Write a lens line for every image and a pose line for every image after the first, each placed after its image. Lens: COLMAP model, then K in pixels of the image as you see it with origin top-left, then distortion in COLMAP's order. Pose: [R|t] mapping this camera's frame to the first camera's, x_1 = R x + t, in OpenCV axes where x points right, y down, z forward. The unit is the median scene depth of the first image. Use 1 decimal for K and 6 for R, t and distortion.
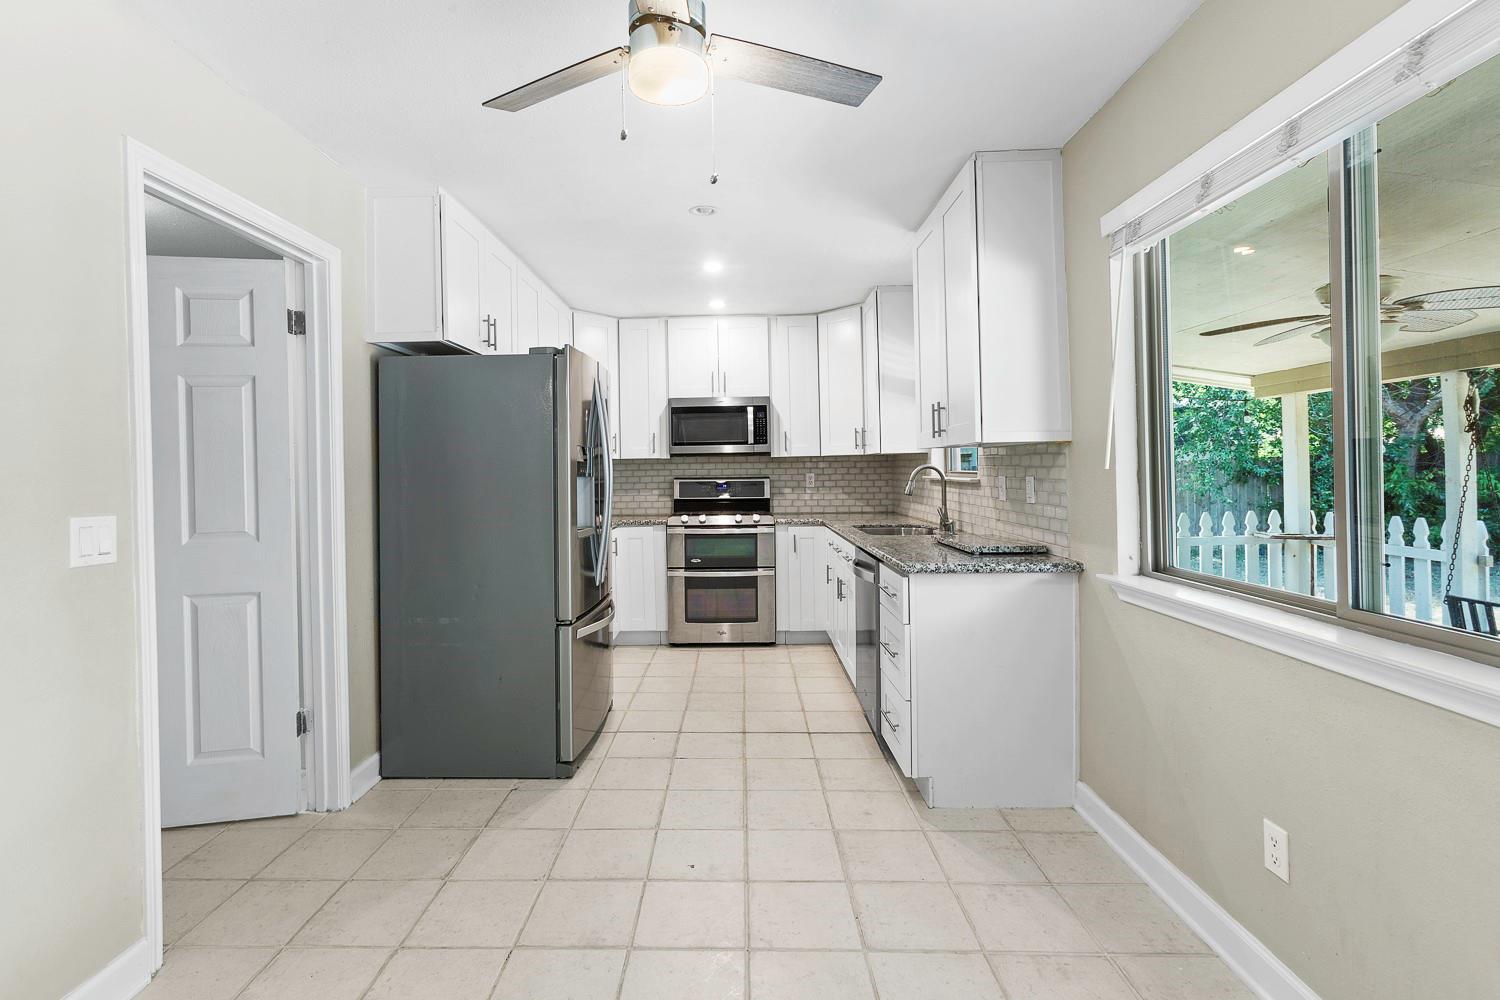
lens RADIAL K [[704.2, 0, 719.0], [0, 704.2, 498.3], [0, 0, 1]] dist [0.000046, 0.000655]
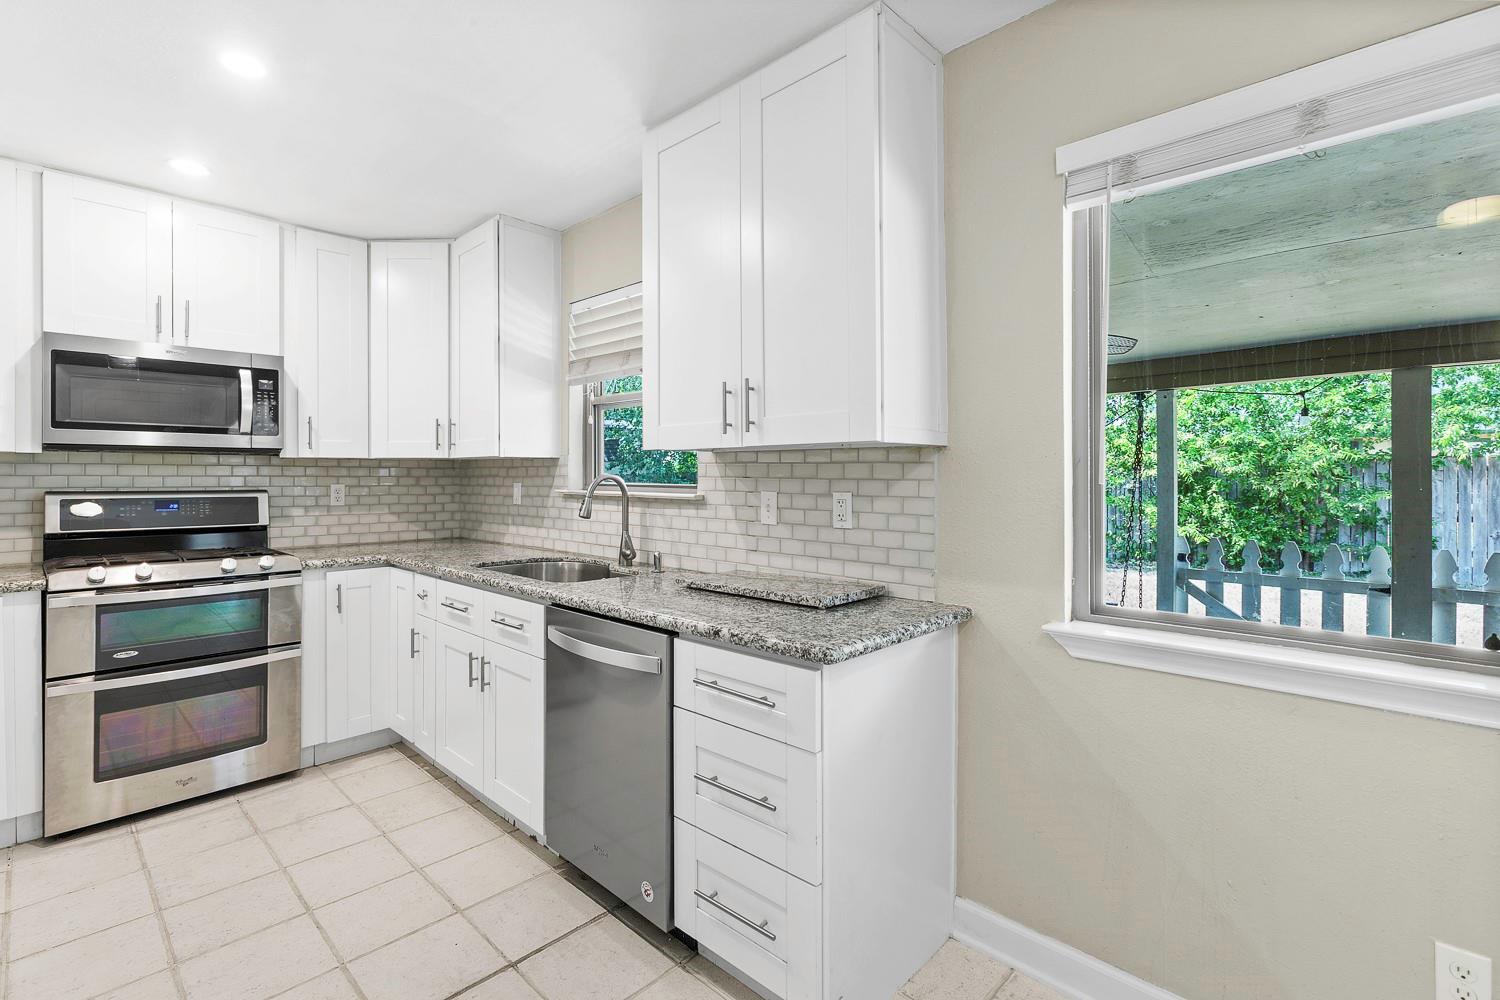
lens RADIAL K [[682.2, 0, 728.9], [0, 682.2, 485.6], [0, 0, 1]] dist [-0.001969, 0.000807]
pose [[0.680749, 0.005086, 0.732499, -0.096486], [0.019587, 0.999492, -0.025142, -0.012710], [-0.732255, 0.031463, 0.680304, 0.338277]]
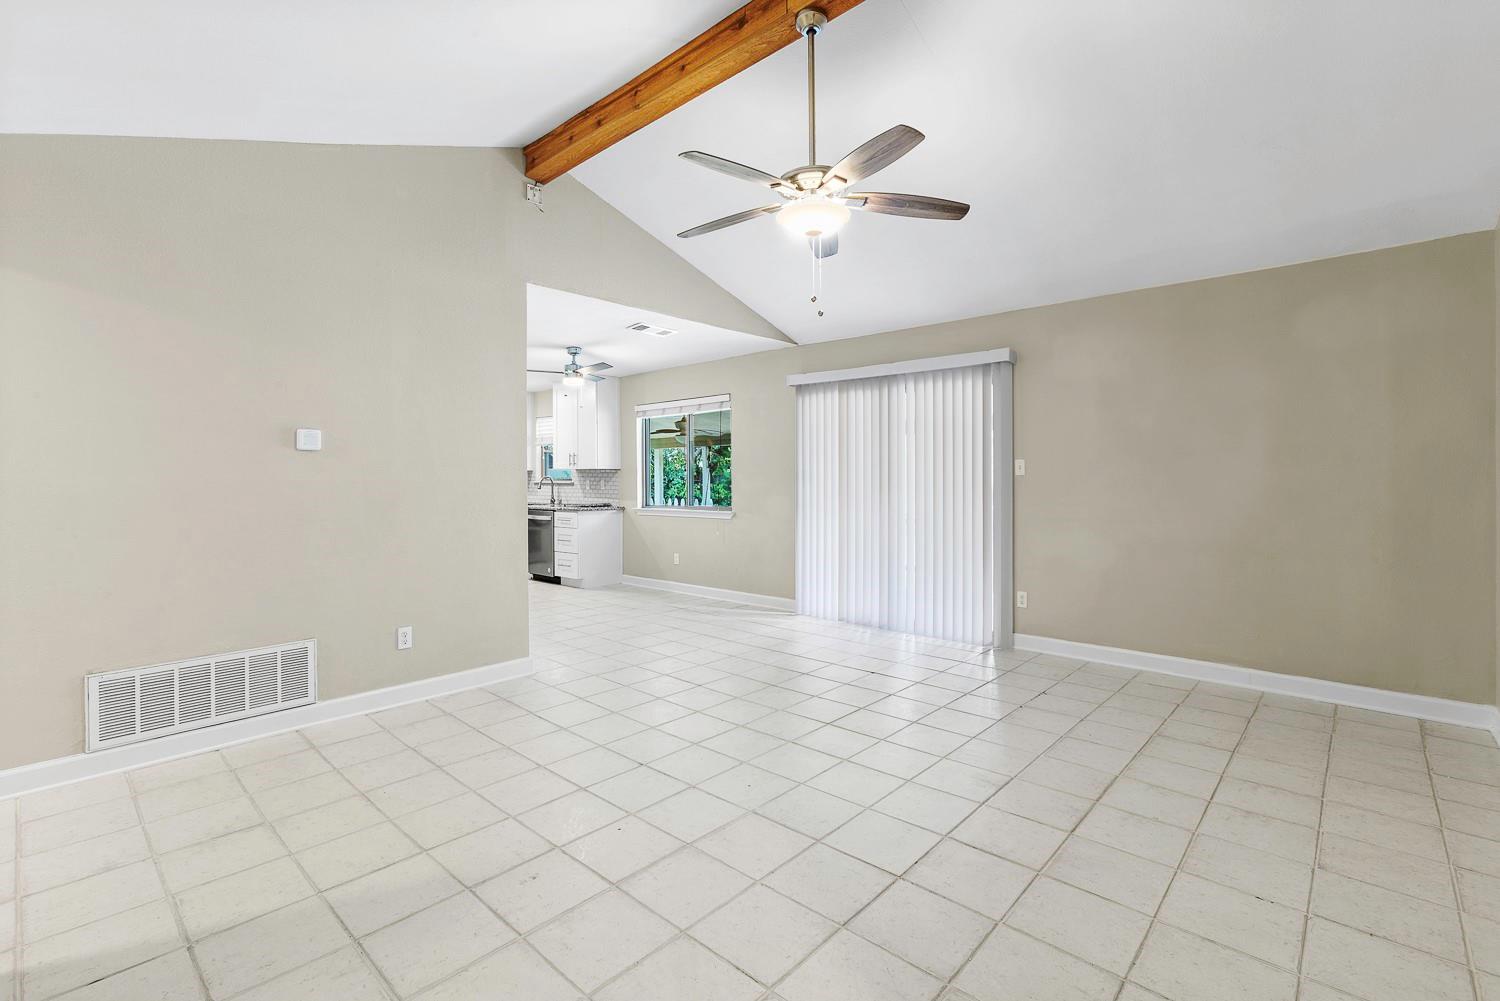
lens RADIAL K [[704.2, 0, 719.0], [0, 704.2, 498.8], [0, 0, 1]] dist [0.000046, 0.000655]
pose [[0.682327, -0.002201, 0.731044, -0.775407], [0.016833, 0.999778, -0.012701, 0.051535], [-0.730853, 0.020972, 0.682212, -0.764980]]
